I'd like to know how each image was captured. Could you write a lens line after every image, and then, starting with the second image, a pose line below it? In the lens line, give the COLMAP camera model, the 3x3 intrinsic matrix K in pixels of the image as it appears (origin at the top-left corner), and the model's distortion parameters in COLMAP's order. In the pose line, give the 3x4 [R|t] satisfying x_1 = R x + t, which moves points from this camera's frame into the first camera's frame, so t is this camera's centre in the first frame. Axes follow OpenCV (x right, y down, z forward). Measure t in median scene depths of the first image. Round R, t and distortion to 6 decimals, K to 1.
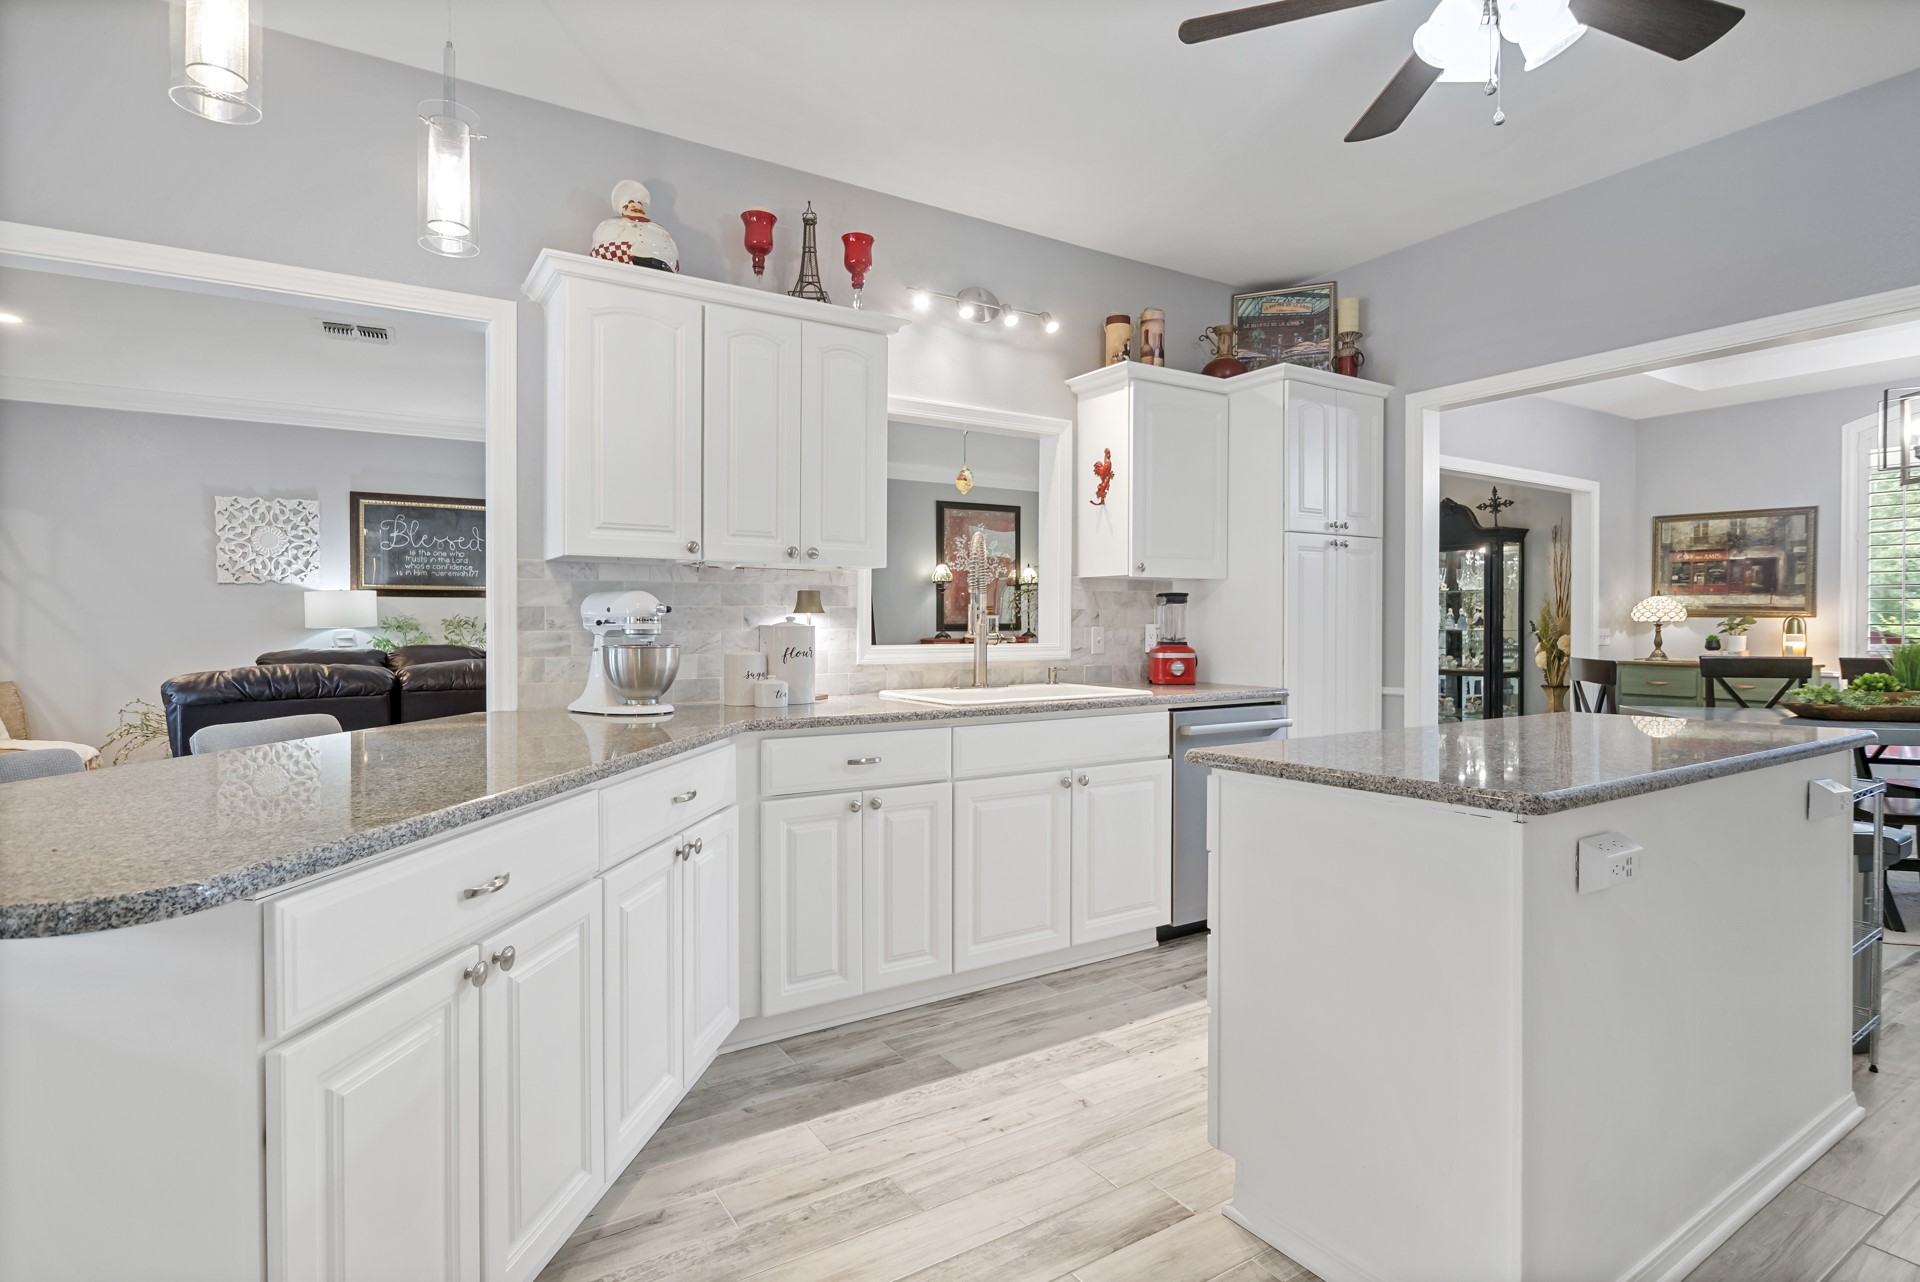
lens RADIAL K [[961.4, 0, 963.3], [0, 961.4, 649.0], [0, 0, 1]] dist [0.000242, -0.000102]
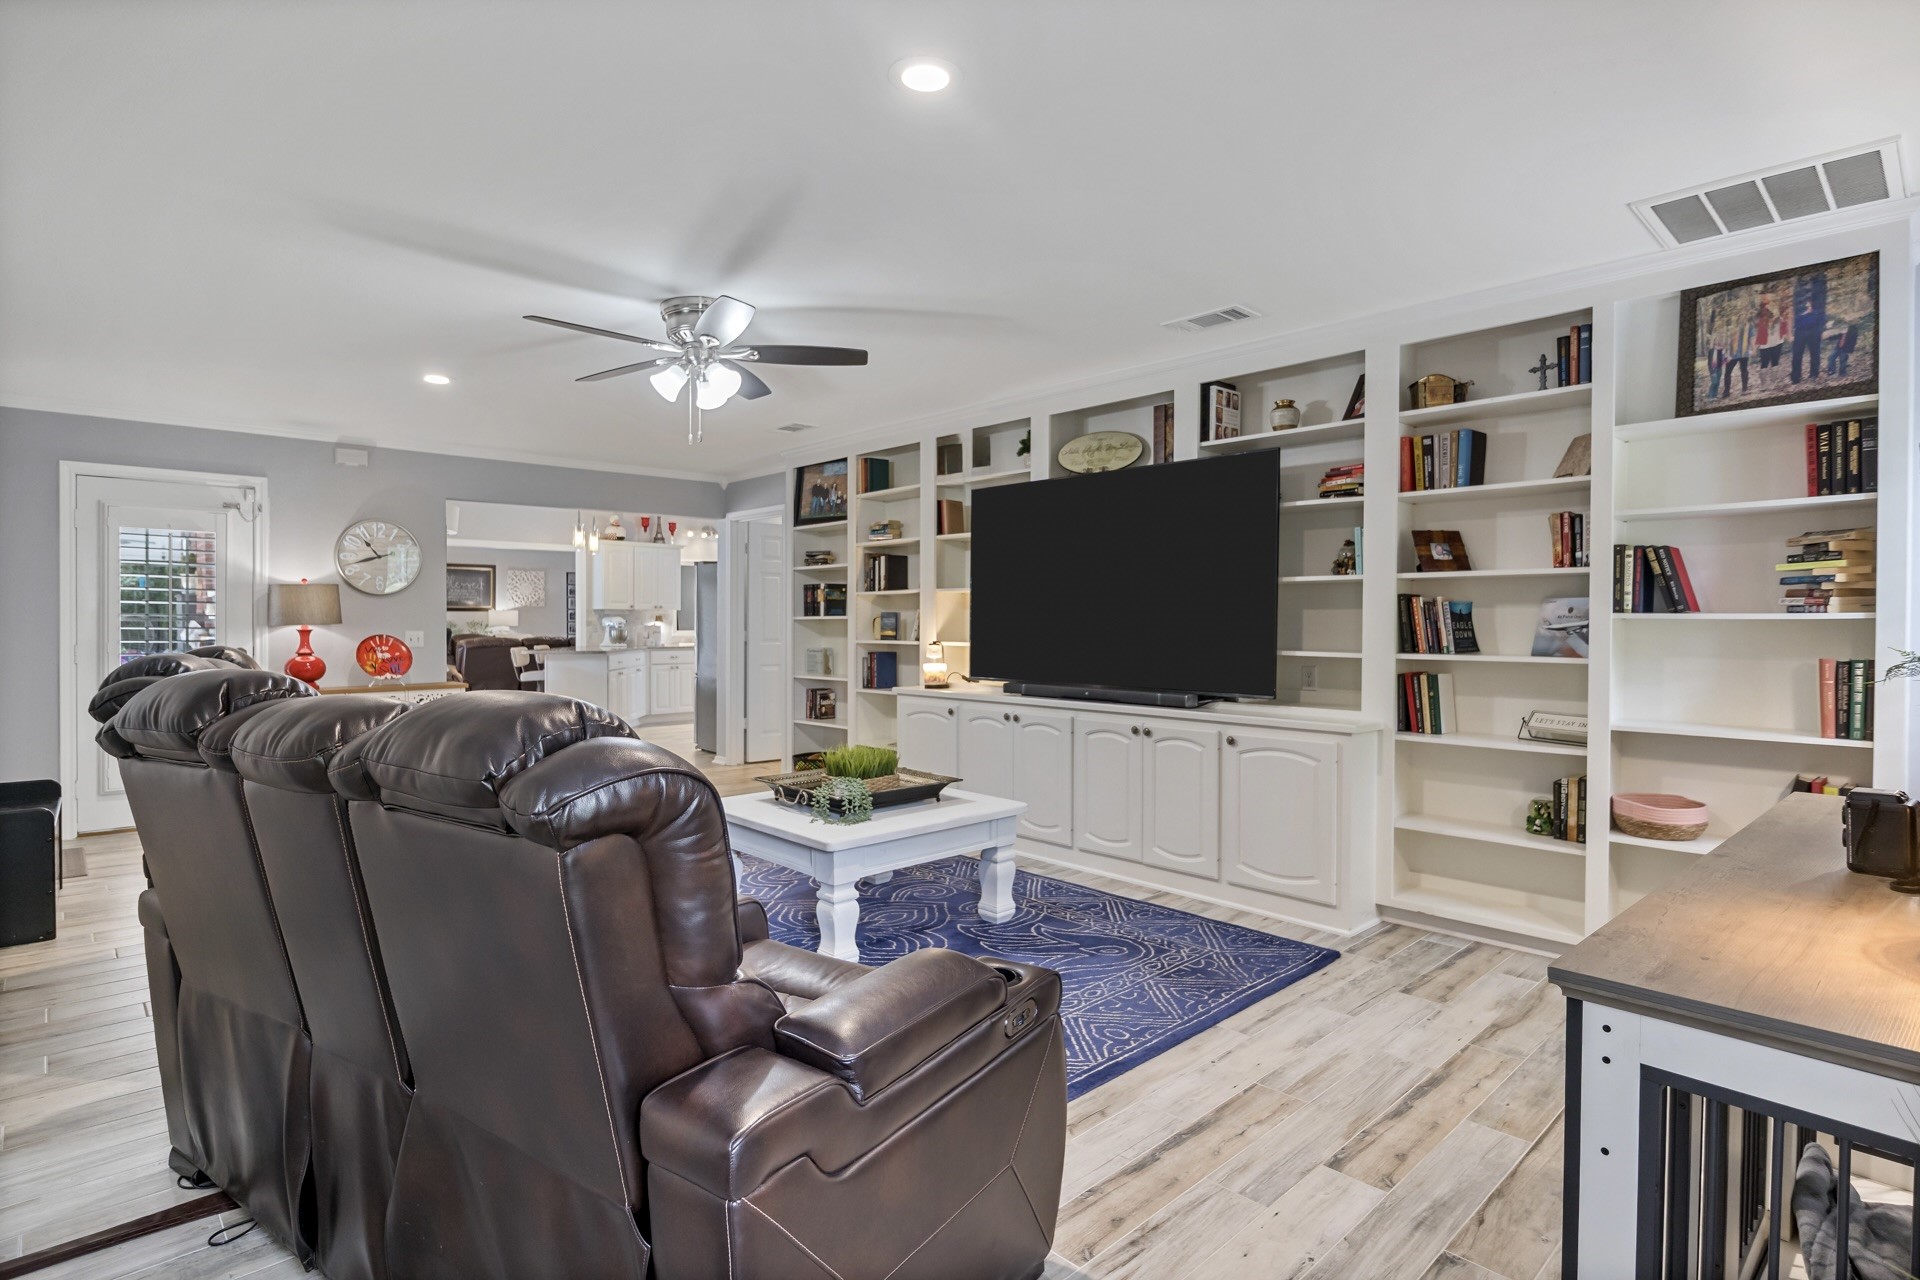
lens RADIAL K [[961.4, 0, 957.7], [0, 961.4, 640.7], [0, 0, 1]] dist [0.000242, -0.000102]
pose [[0.983876, -0.007324, 0.178701, 0.353265], [0.007759, 0.999968, -0.001734, 0.058454], [-0.178683, 0.003093, 0.983902, -3.258459]]
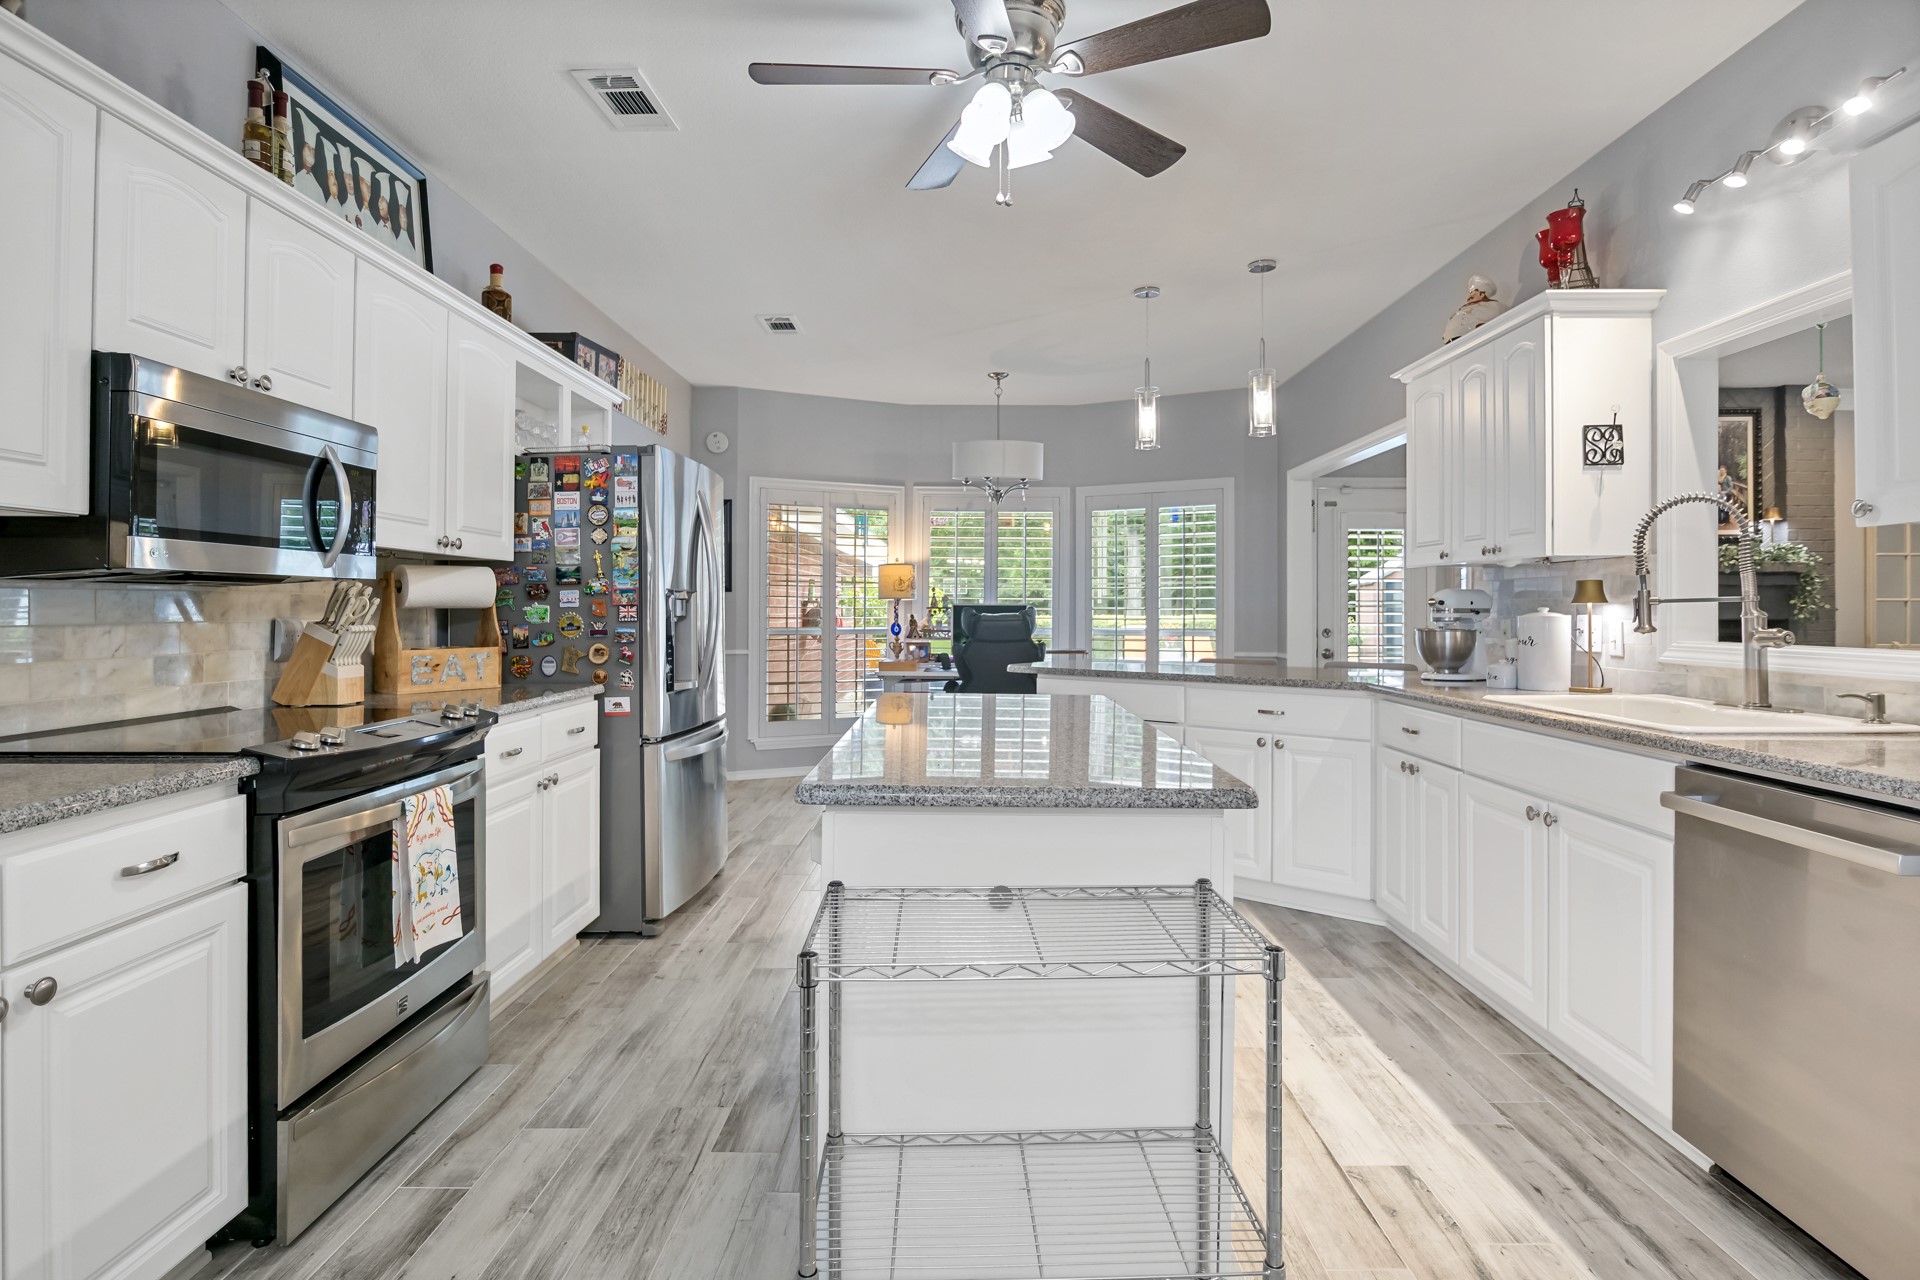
lens RADIAL K [[961.4, 0, 964.0], [0, 961.4, 622.6], [0, 0, 1]] dist [0.000242, -0.000102]
pose [[-0.571770, 0.001339, -0.820413, 1.090639], [-0.006473, 0.999960, 0.006143, -0.025660], [0.820389, 0.008823, -0.571738, 1.124018]]
